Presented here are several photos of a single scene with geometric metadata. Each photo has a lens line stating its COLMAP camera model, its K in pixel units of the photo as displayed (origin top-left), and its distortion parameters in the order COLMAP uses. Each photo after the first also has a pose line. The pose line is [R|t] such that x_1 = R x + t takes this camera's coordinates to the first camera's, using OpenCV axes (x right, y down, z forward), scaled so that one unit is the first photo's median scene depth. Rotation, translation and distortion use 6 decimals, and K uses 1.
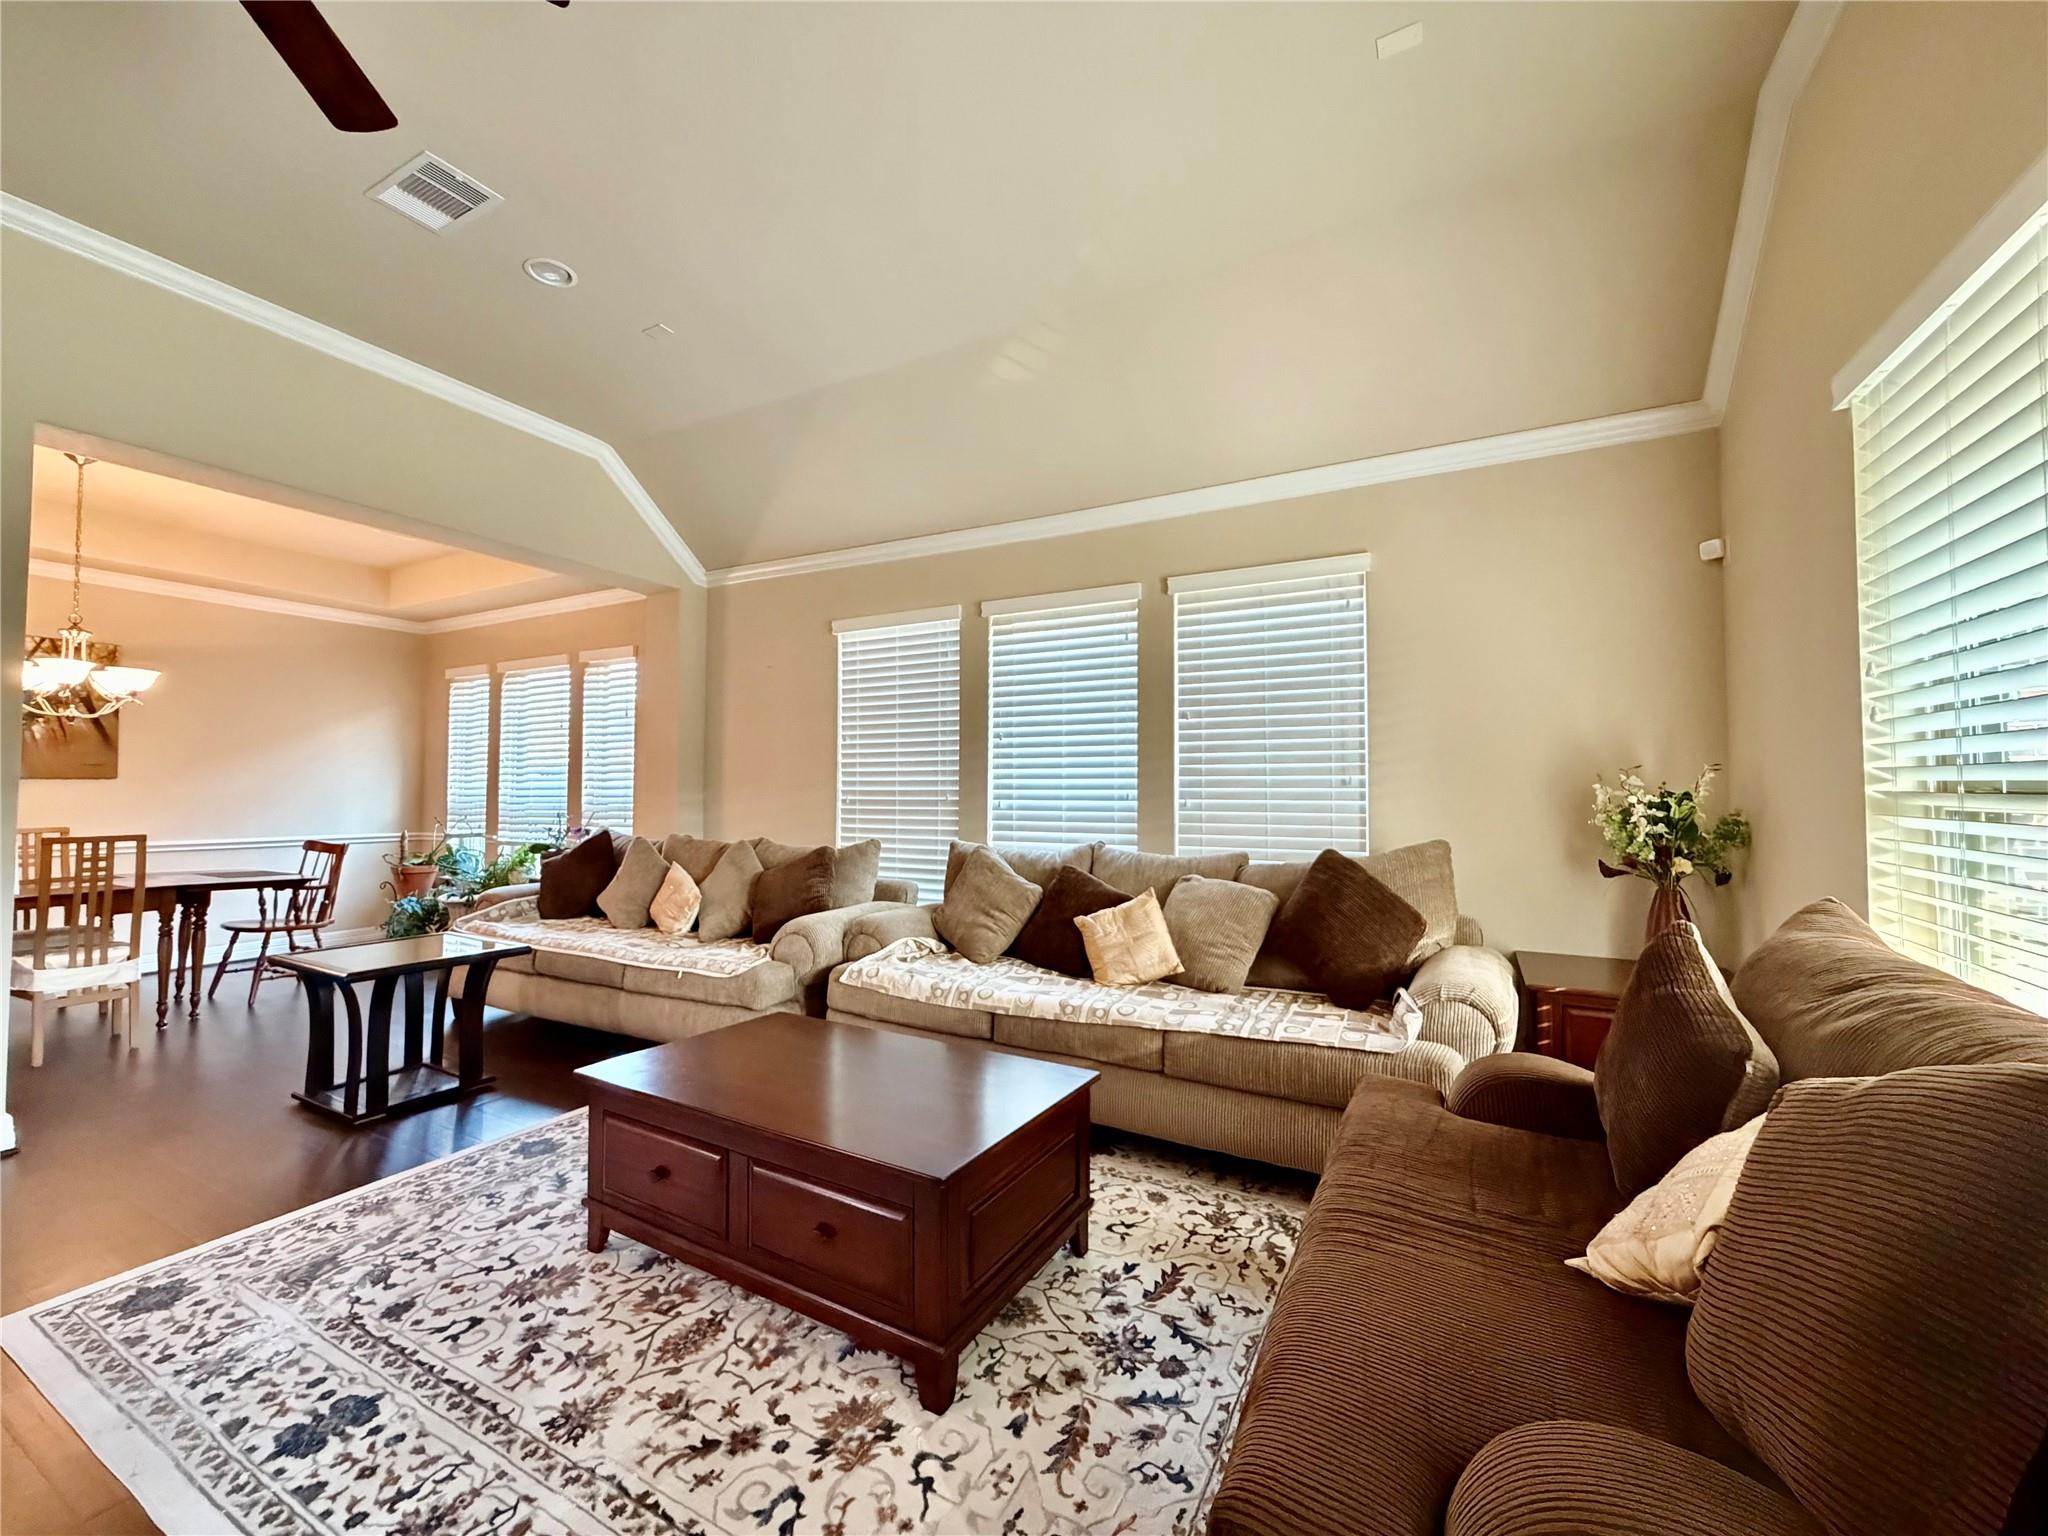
lens RADIAL K [[817.1, 0, 1023.5], [0, 817.1, 759.7], [0, 0, 1]] dist [0.002142, -0.000813]
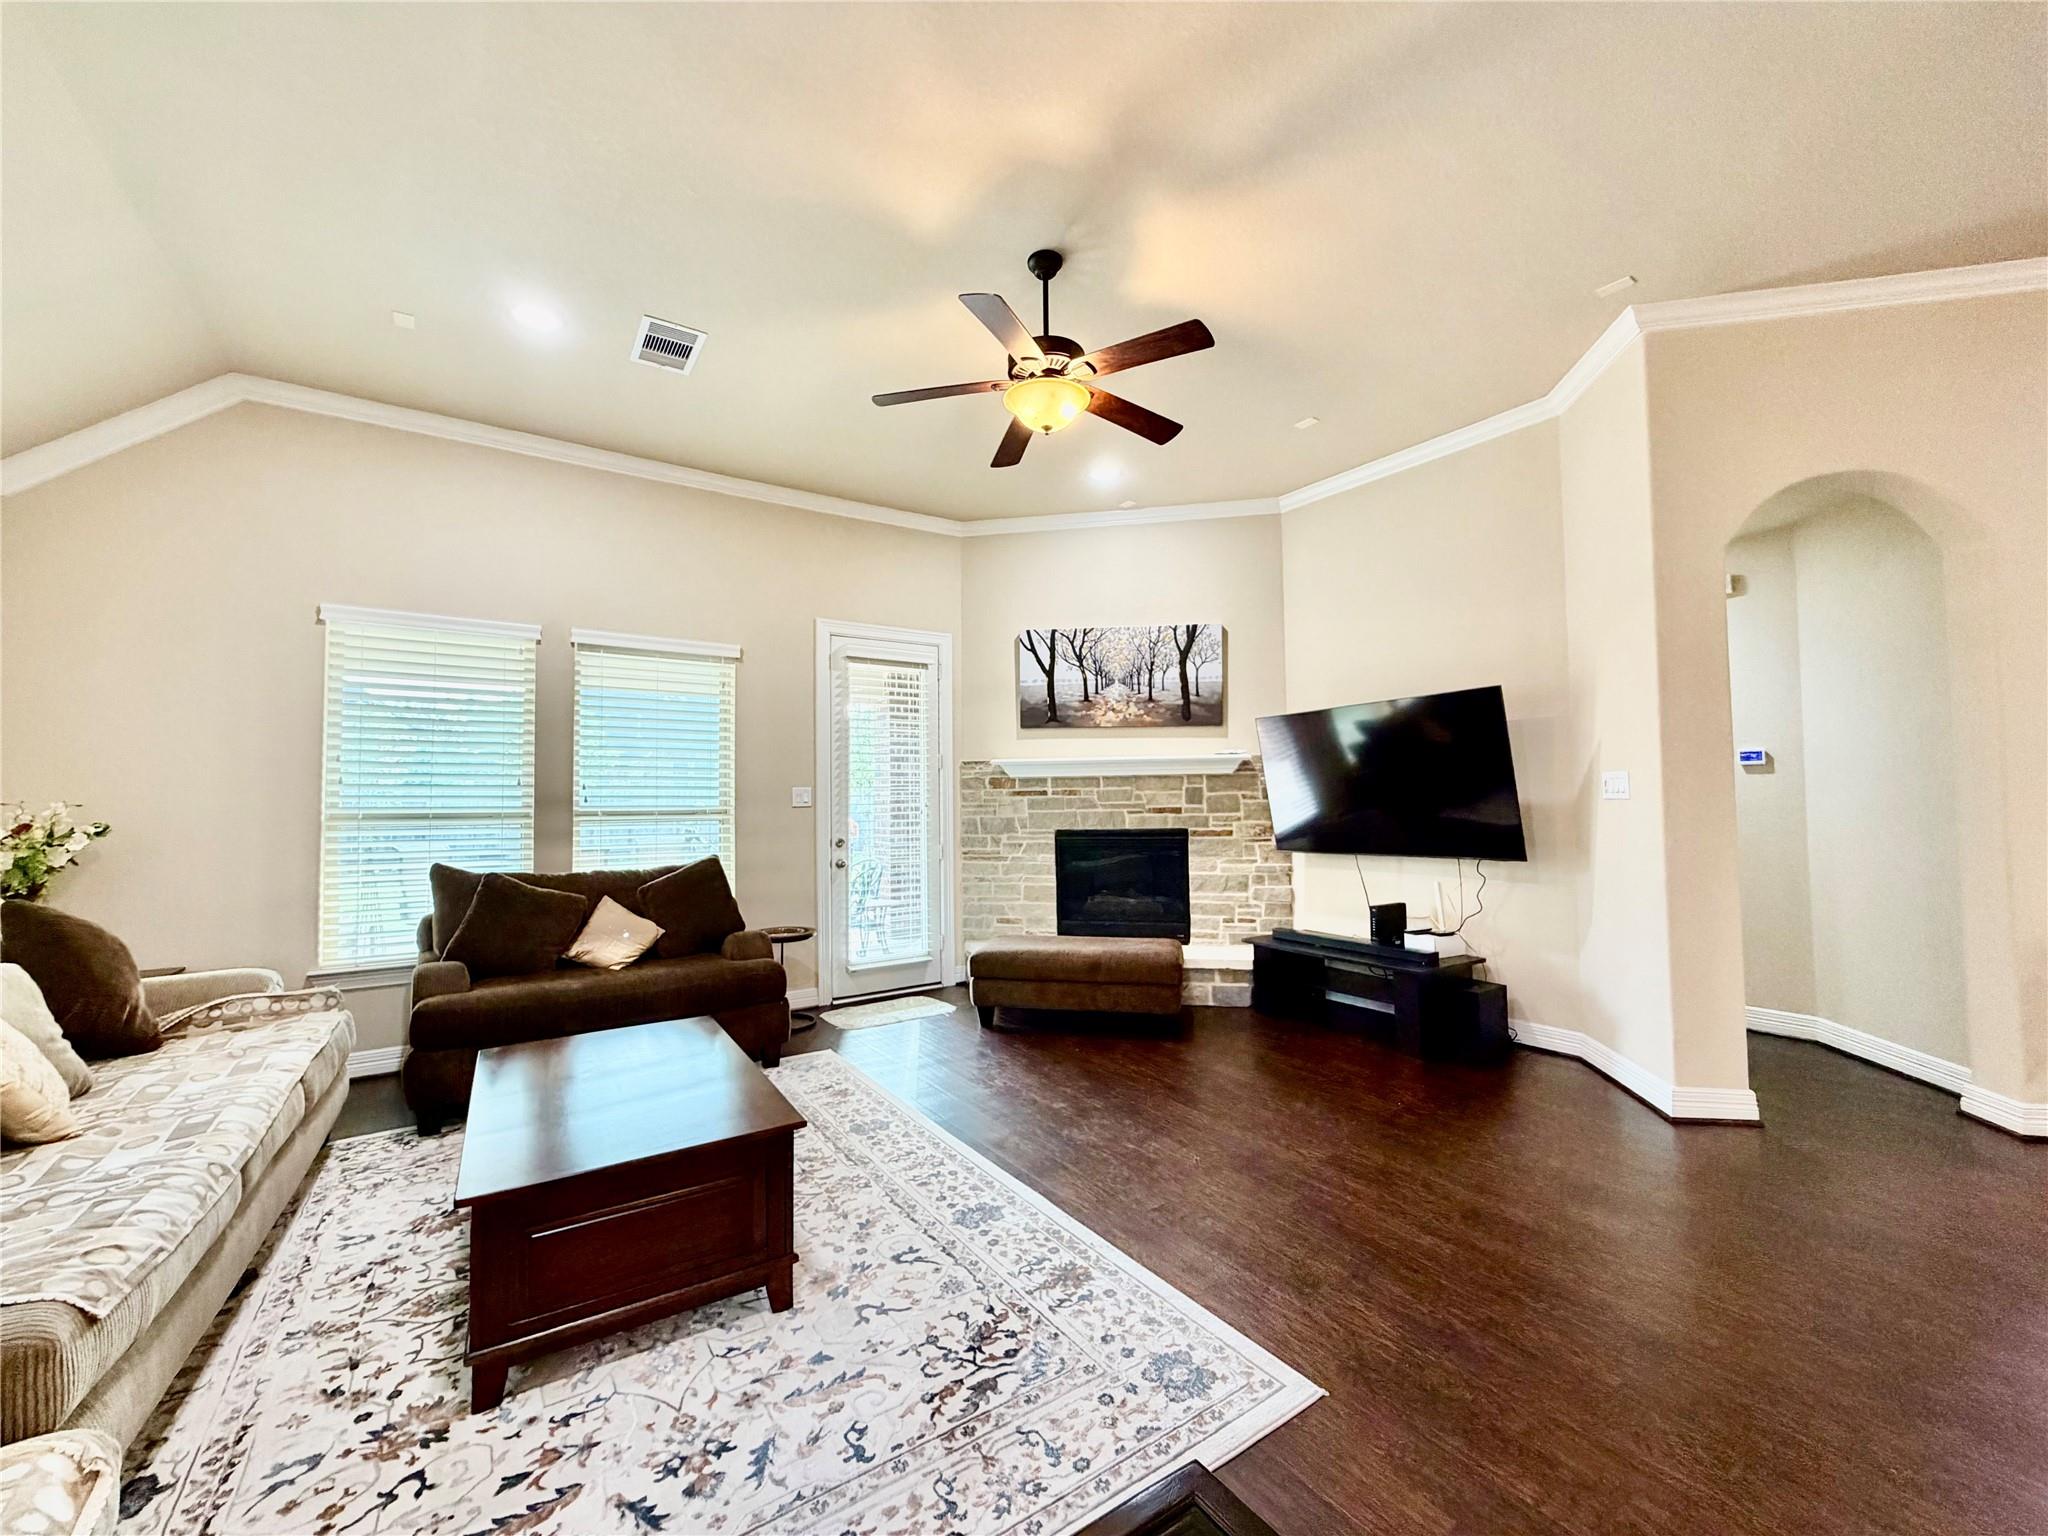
lens RADIAL K [[817.1, 0, 1029.9], [0, 817.1, 770.2], [0, 0, 1]] dist [0.002142, -0.000813]
pose [[-0.887027, 0.027348, 0.460907, -1.361249], [-0.007841, 0.997208, -0.074260, 0.052817], [-0.461651, -0.069484, -0.884336, 1.942378]]
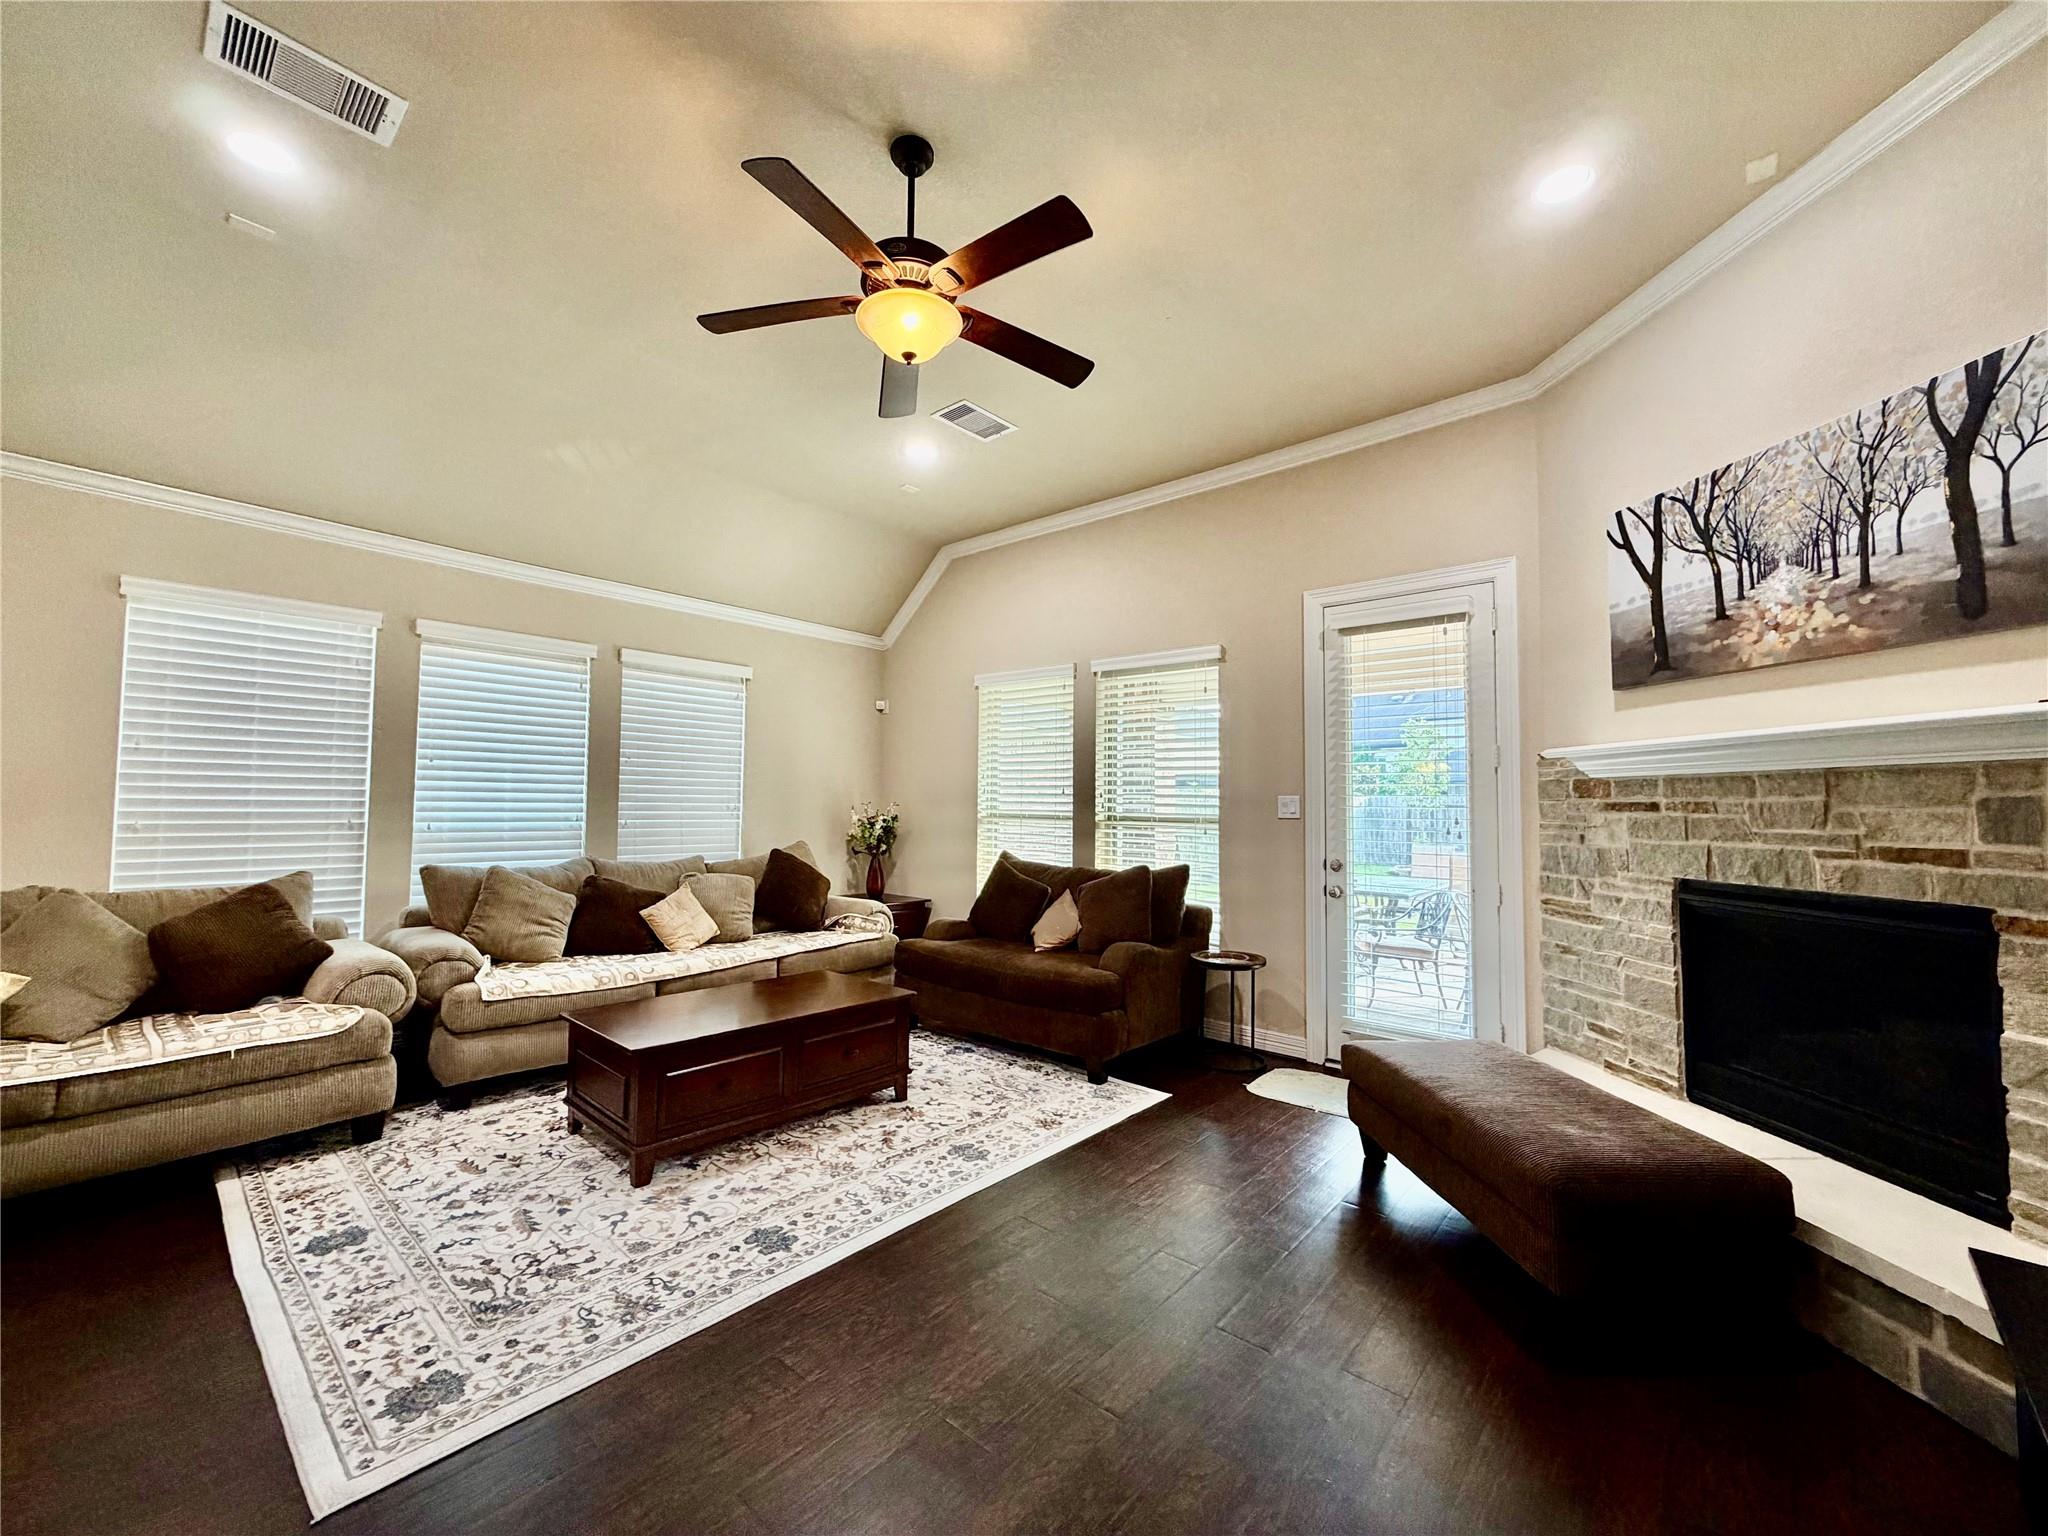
lens RADIAL K [[817.1, 0, 1018.3], [0, 817.1, 771.6], [0, 0, 1]] dist [0.002142, -0.000813]
pose [[0.226647, 0.042538, 0.973048, -1.835631], [-0.050862, 0.998200, -0.031791, -0.037756], [-0.972648, -0.042286, 0.228402, 0.182615]]
